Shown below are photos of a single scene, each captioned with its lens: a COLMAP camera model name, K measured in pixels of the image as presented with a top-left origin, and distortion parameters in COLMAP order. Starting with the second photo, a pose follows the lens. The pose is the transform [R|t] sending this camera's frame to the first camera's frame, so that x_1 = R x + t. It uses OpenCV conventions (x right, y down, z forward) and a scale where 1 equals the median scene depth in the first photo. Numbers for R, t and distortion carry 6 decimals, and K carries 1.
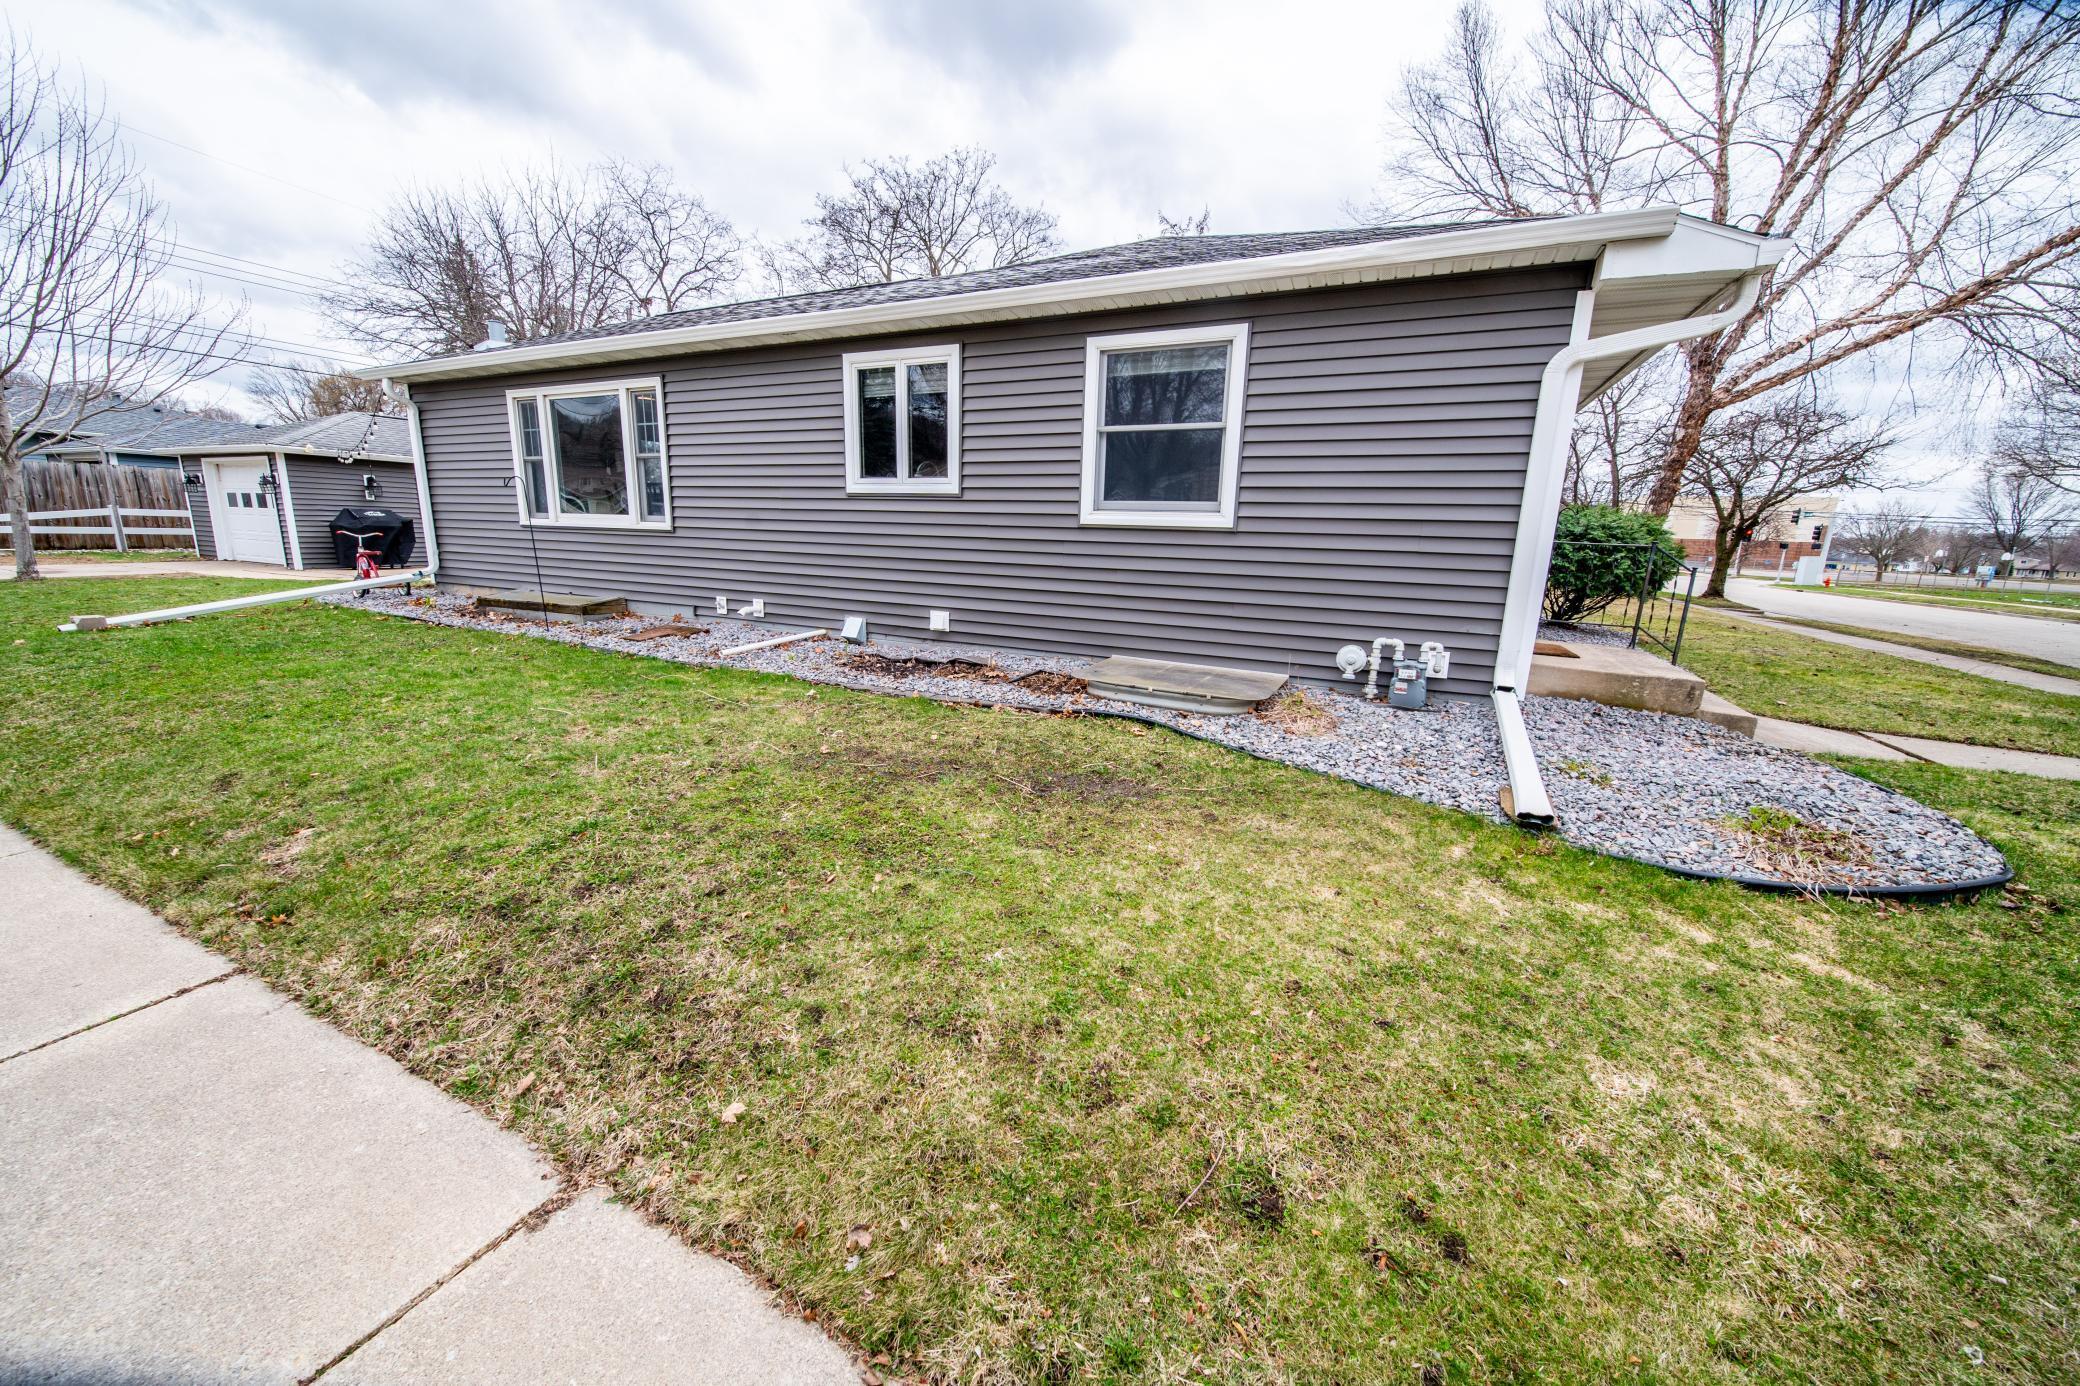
lens RADIAL K [[748.8, 0, 1043.6], [0, 748.8, 689.1], [0, 0, 1]] dist [-0.001347, -0.000334]
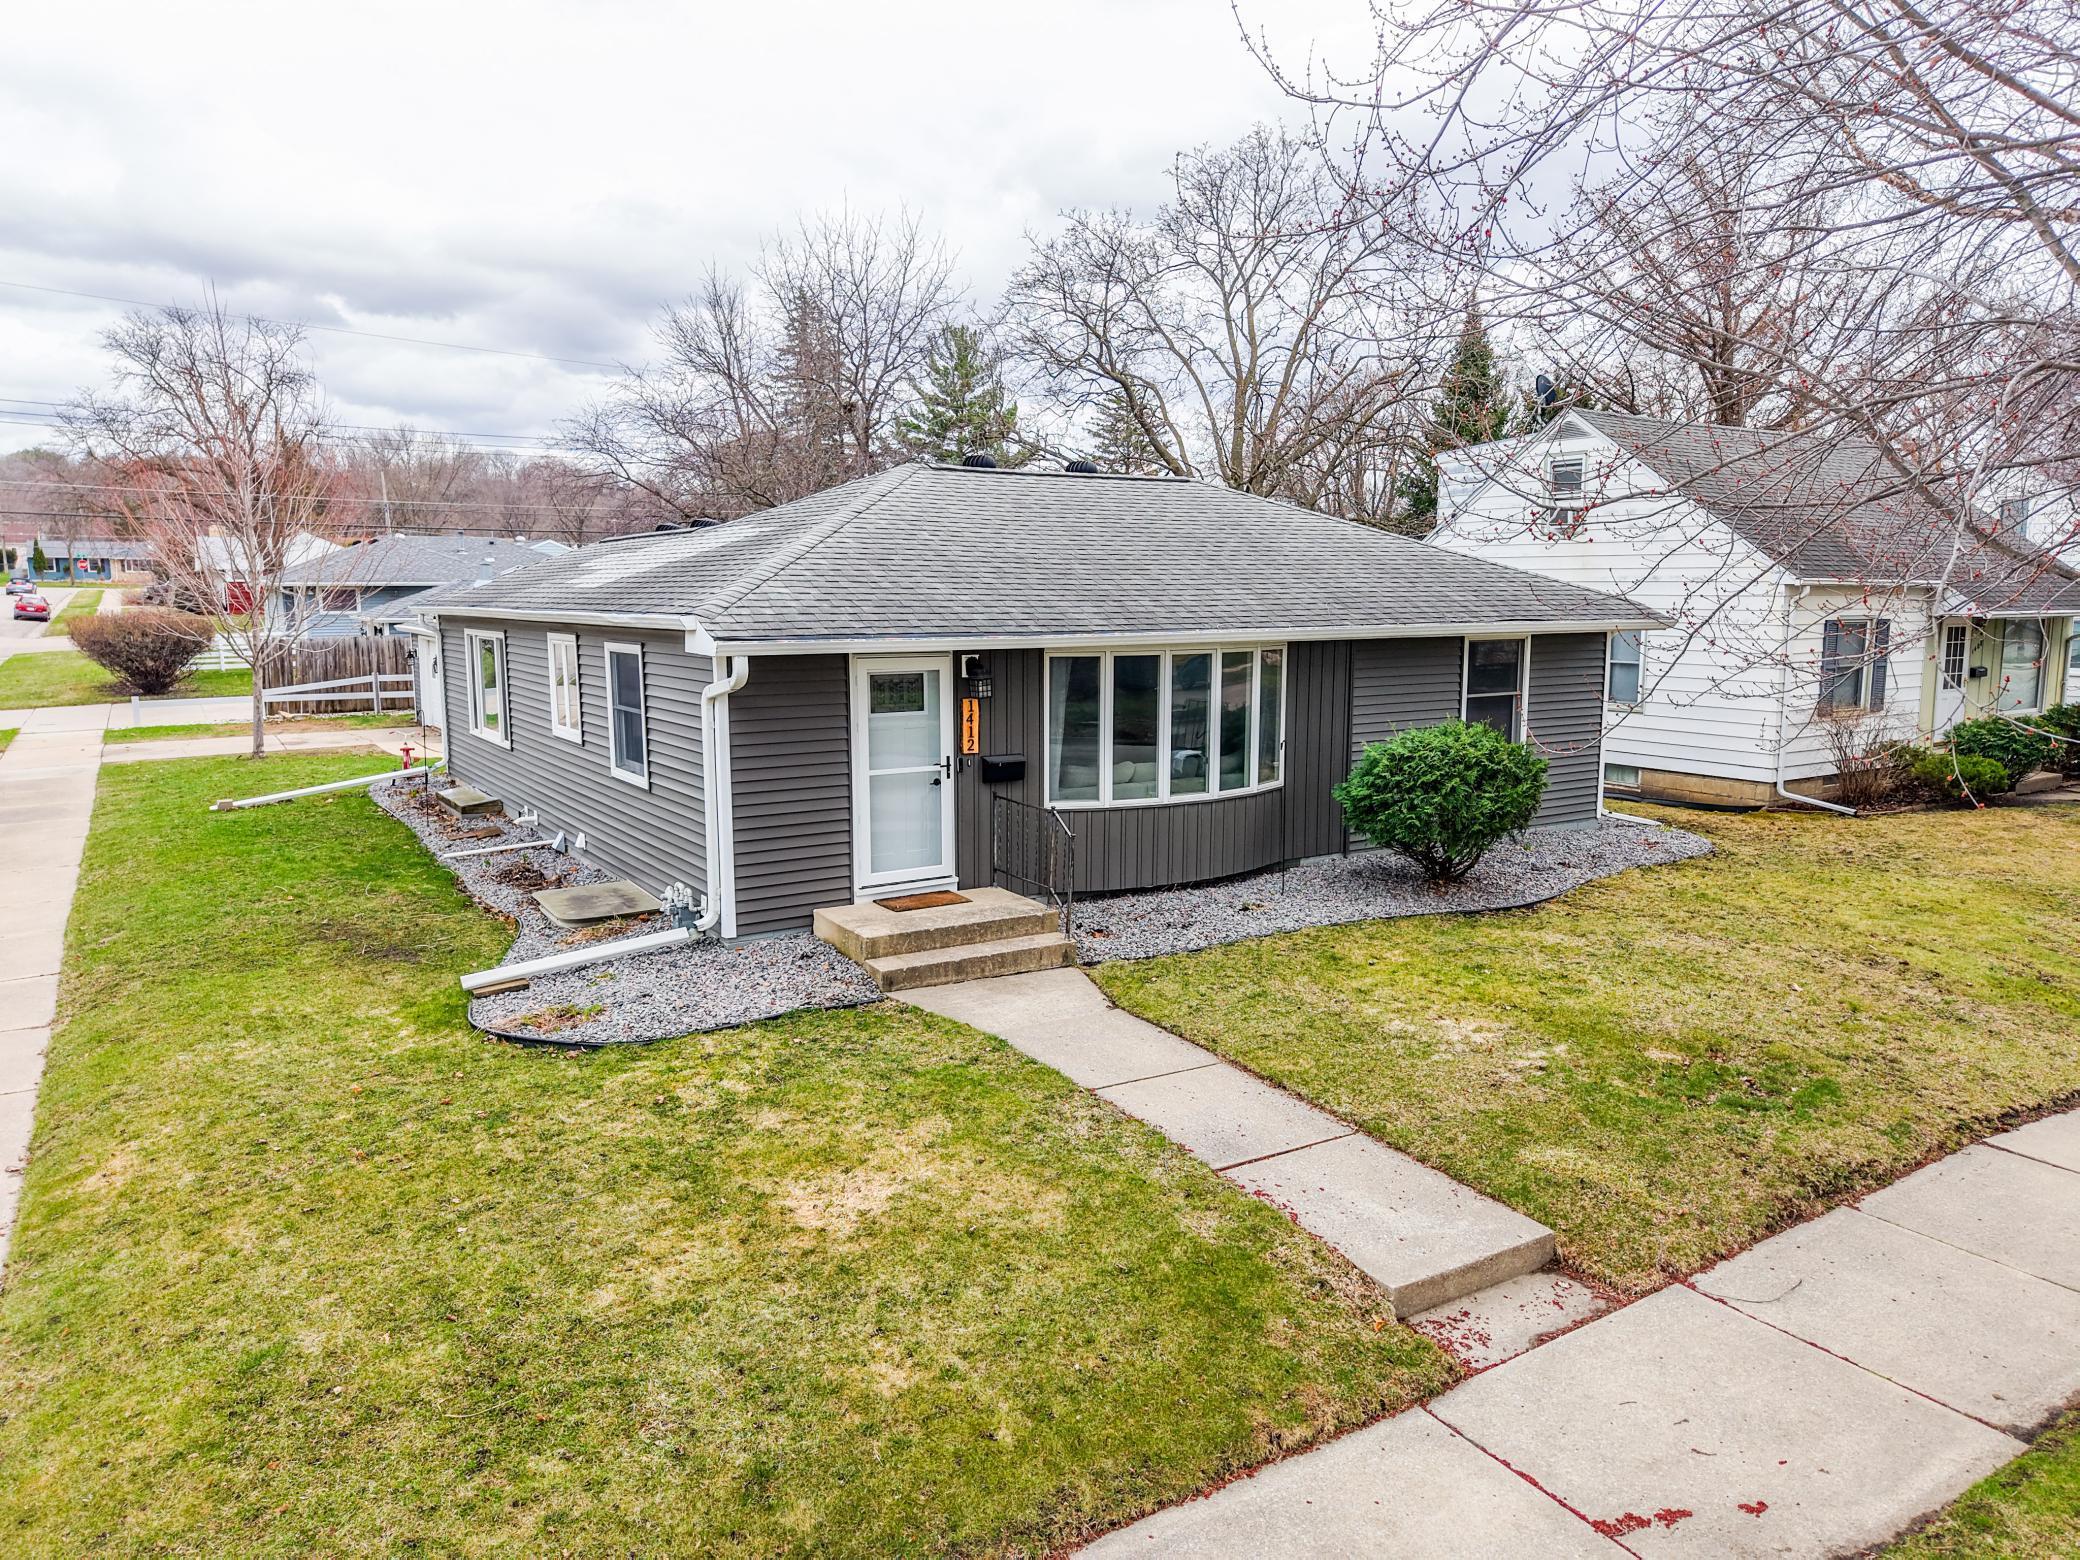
lens RADIAL K [[1392.4, 0, 1093.1], [0, 1392.4, 787.3], [0, 0, 1]] dist [0.035091, -0.037309]
pose [[0.863152, 0.041370, -0.503246, 1.529942], [-0.080013, 0.995252, -0.055419, -0.103355], [0.498564, 0.088101, 0.862364, -0.514841]]
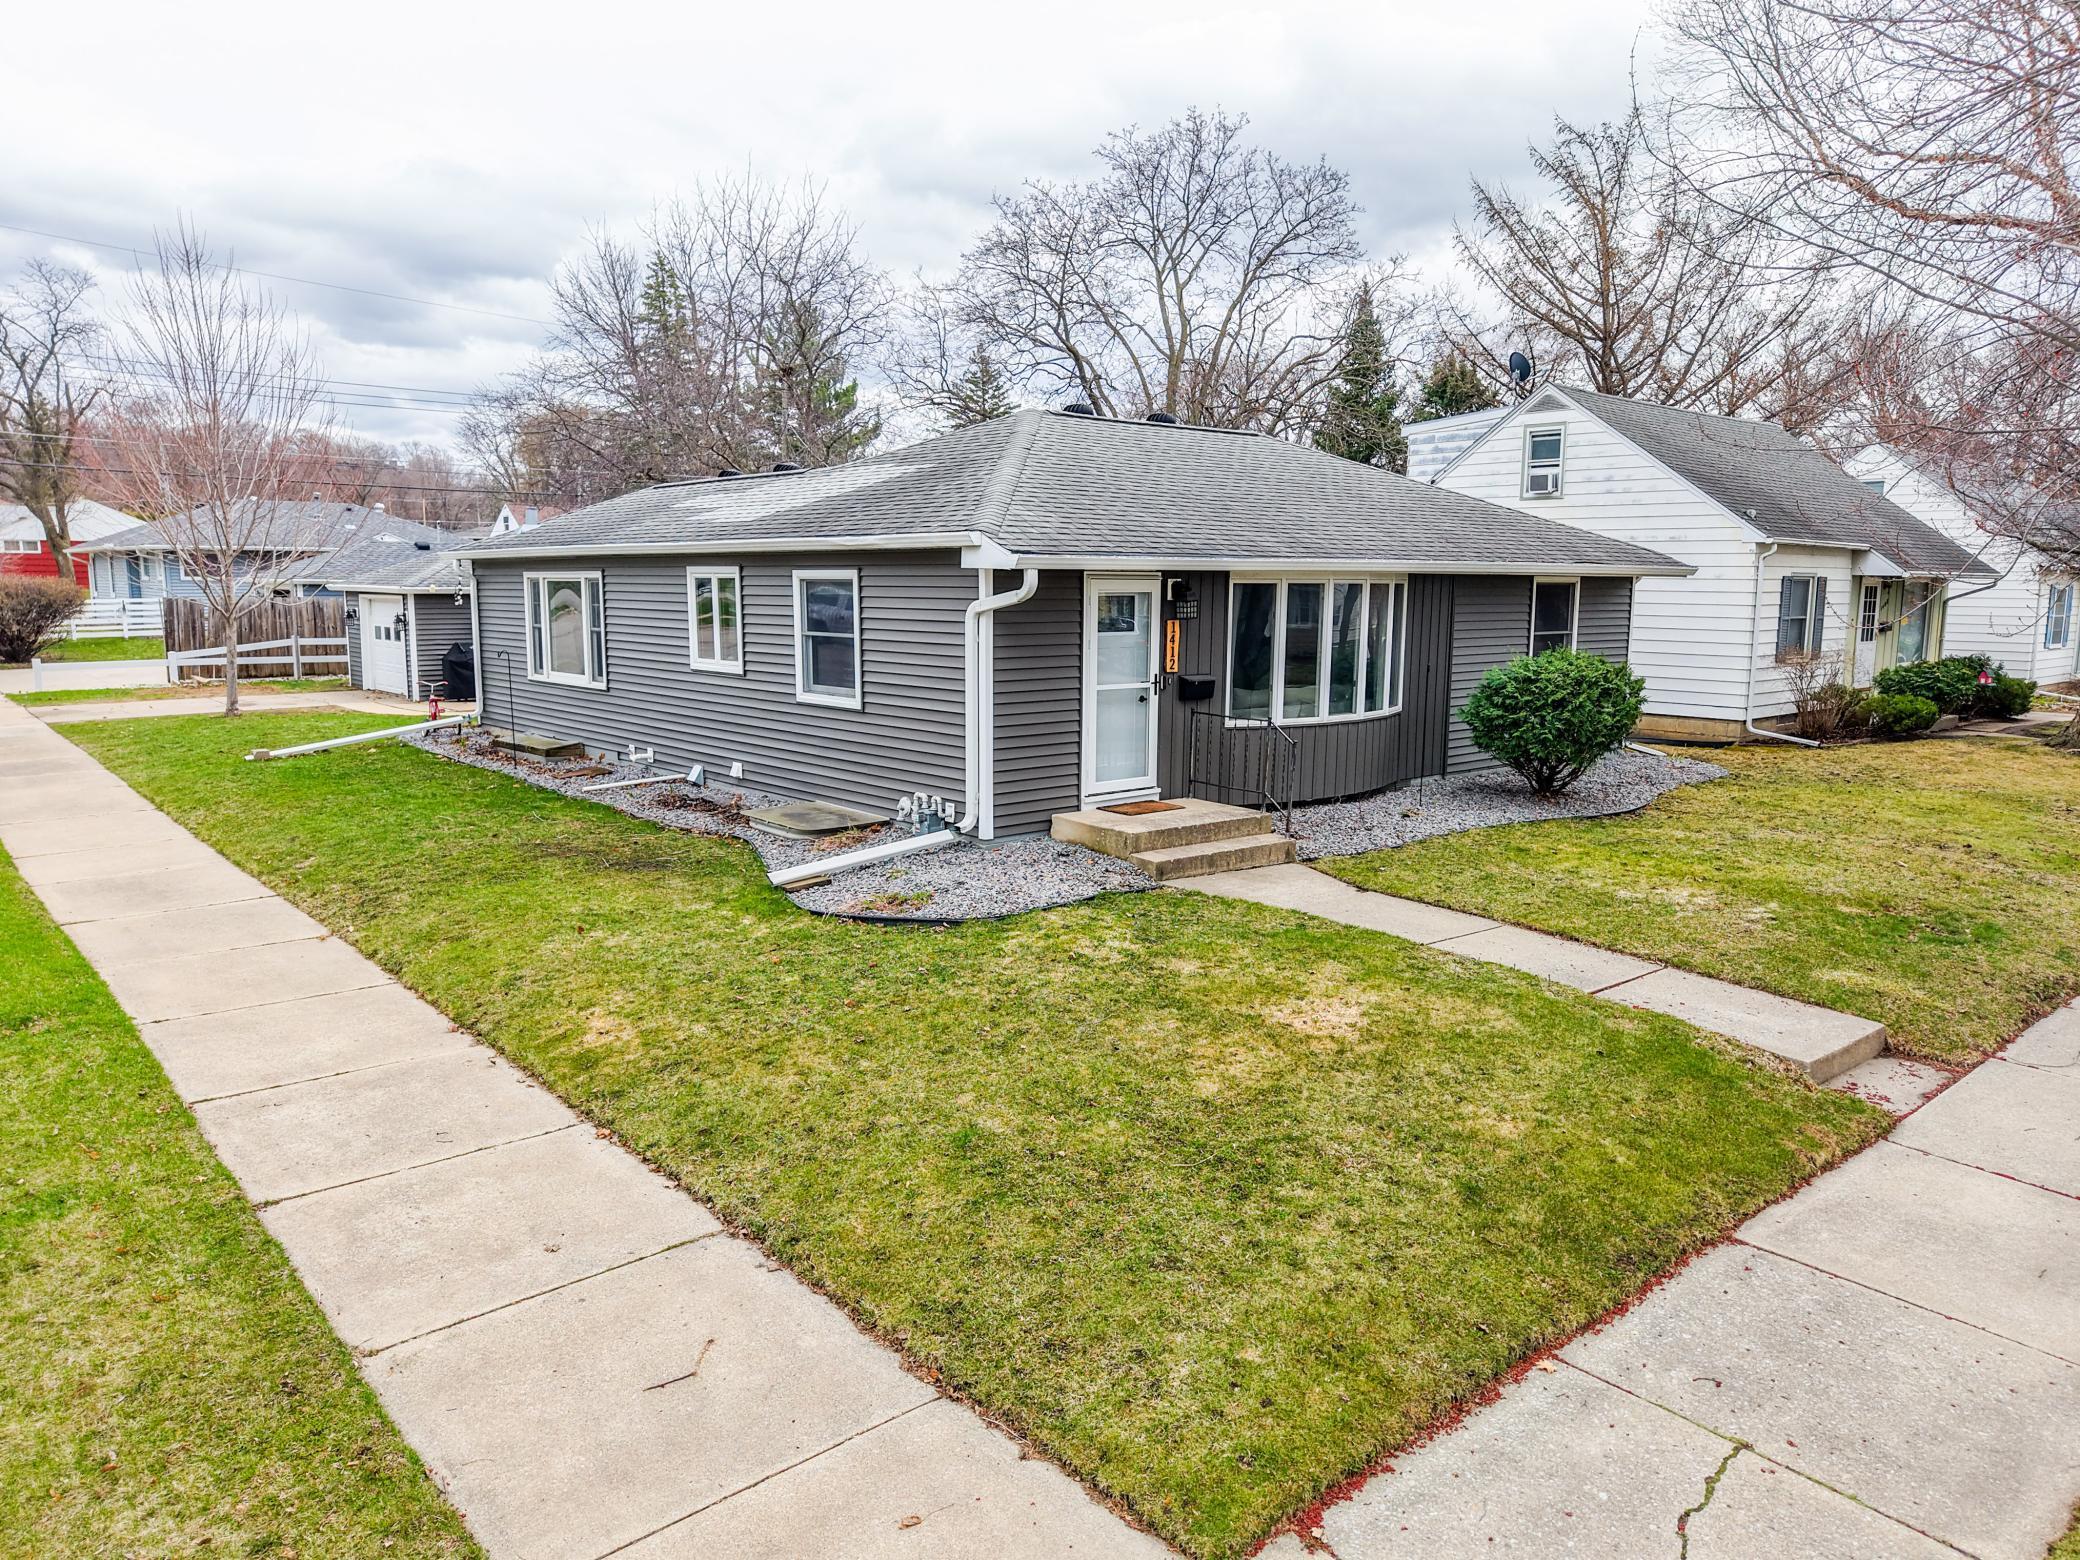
lens RADIAL K [[1392.4, 0, 1088.1], [0, 1392.4, 796.2], [0, 0, 1]] dist [0.035091, -0.037309]
pose [[0.927141, 0.034112, -0.373157, 1.130142], [-0.058231, 0.996866, -0.053551, 0.039734], [0.370161, 0.071379, 0.926221, -0.847109]]
